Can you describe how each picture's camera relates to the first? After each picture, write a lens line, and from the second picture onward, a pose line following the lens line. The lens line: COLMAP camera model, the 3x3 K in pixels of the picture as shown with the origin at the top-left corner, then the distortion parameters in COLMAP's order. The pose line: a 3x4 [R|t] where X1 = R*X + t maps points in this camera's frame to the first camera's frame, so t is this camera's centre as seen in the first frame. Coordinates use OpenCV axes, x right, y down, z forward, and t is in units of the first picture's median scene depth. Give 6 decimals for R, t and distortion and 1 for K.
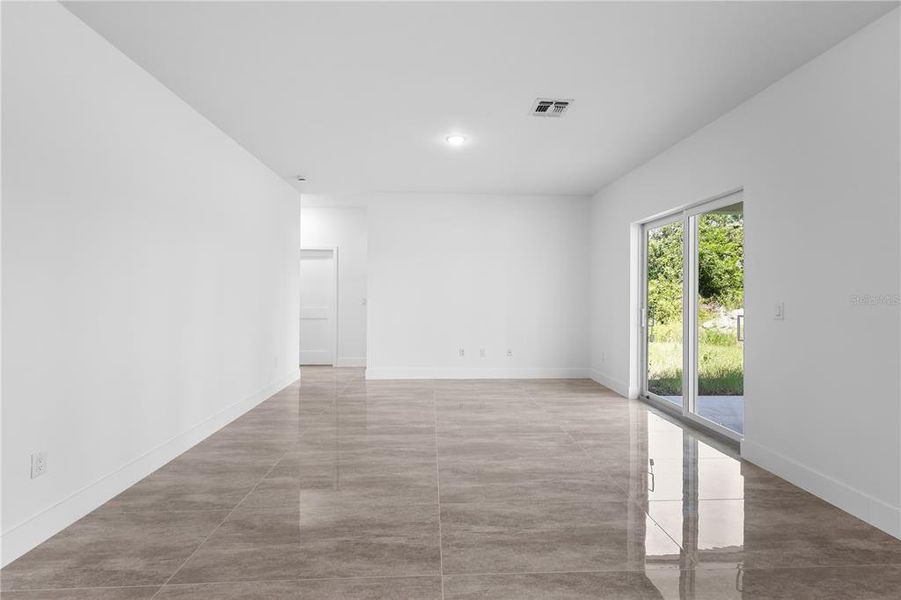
lens RADIAL K [[394.2, 0, 450.5], [0, 394.2, 300.0], [0, 0, 1]] dist [0.003551, 0.000151]
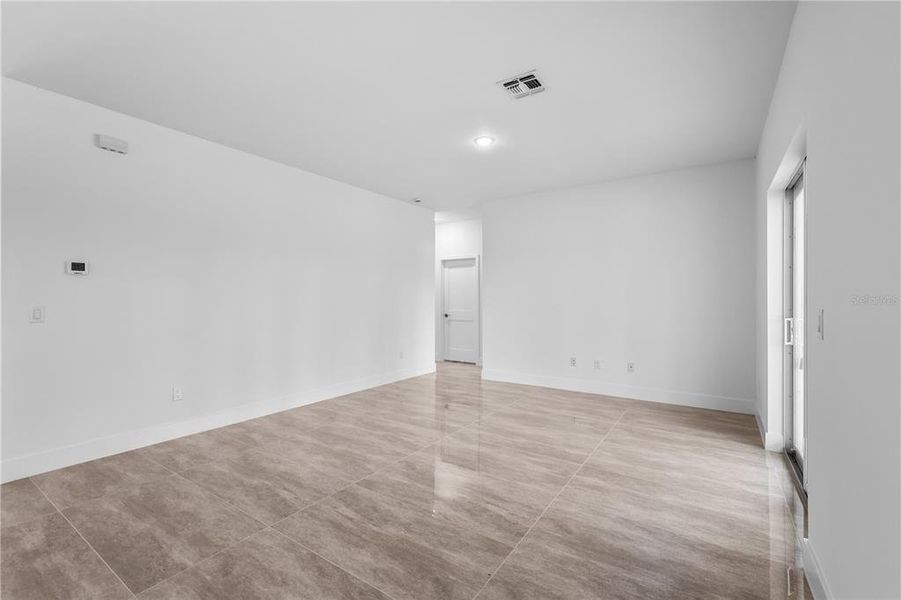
lens RADIAL K [[394.2, 0, 450.5], [0, 394.2, 300.0], [0, 0, 1]] dist [0.003551, 0.000151]
pose [[0.796780, -0.004746, -0.604251, 0.629363], [-0.001868, 0.999945, -0.010317, 0.001857], [0.604267, 0.009349, 0.796727, 0.189894]]
